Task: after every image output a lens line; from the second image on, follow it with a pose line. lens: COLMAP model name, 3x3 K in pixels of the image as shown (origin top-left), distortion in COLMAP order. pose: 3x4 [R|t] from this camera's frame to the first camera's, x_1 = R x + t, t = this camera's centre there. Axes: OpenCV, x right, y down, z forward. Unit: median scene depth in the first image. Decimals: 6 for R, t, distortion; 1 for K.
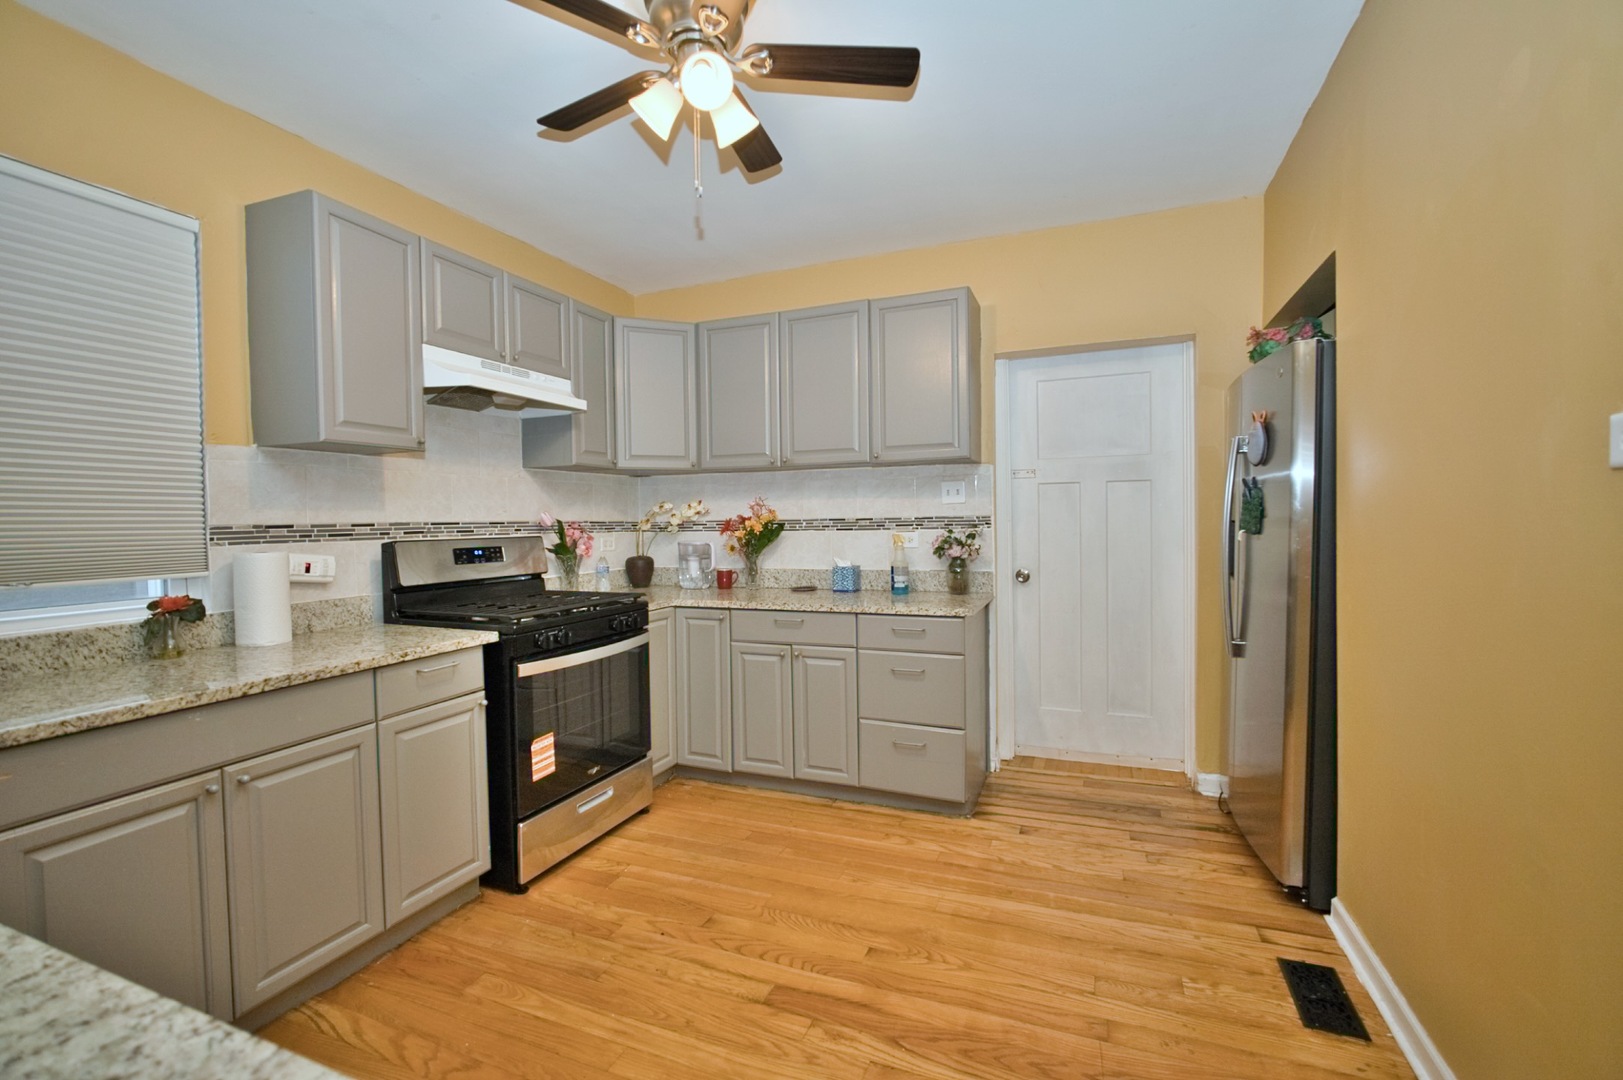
lens RADIAL K [[710.0, 0, 812.7], [0, 710.0, 536.8], [0, 0, 1]] dist [-0.023648, 0.006380]
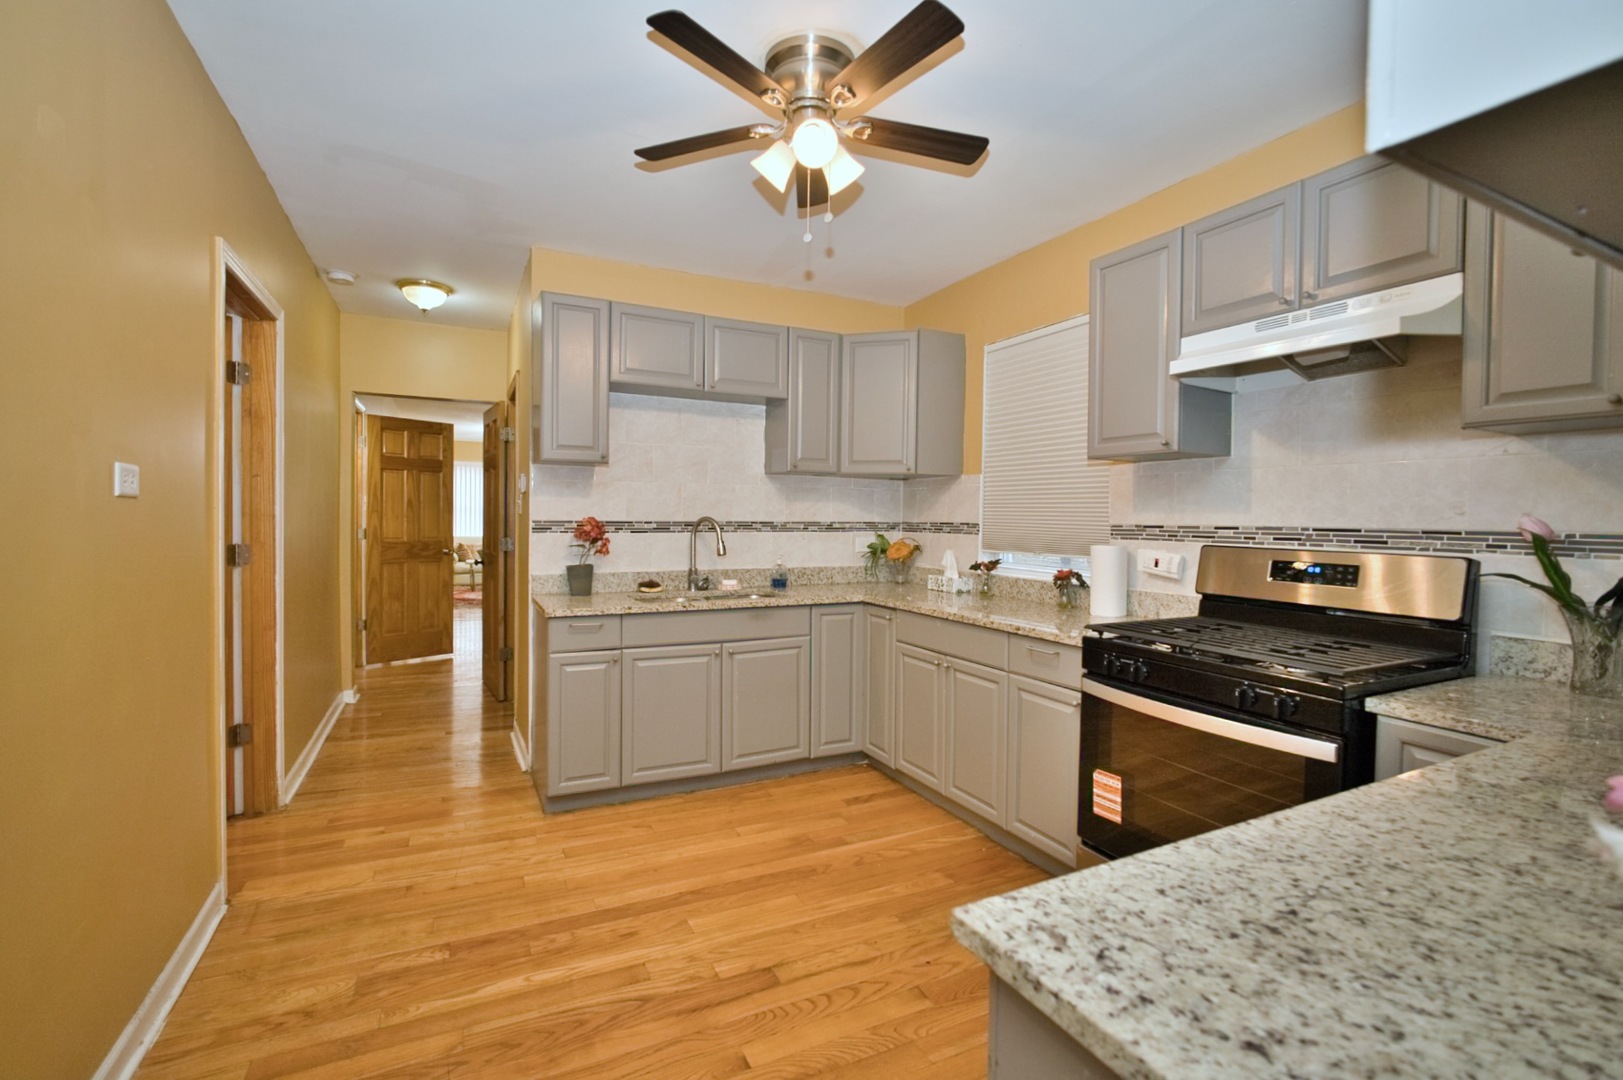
lens RADIAL K [[710.0, 0, 802.1], [0, 710.0, 535.9], [0, 0, 1]] dist [-0.023648, 0.006380]
pose [[-0.671086, 0.027571, -0.740866, 0.474943], [-0.020914, 0.998207, 0.056092, -0.047459], [0.741084, 0.053137, -0.669306, 1.196747]]
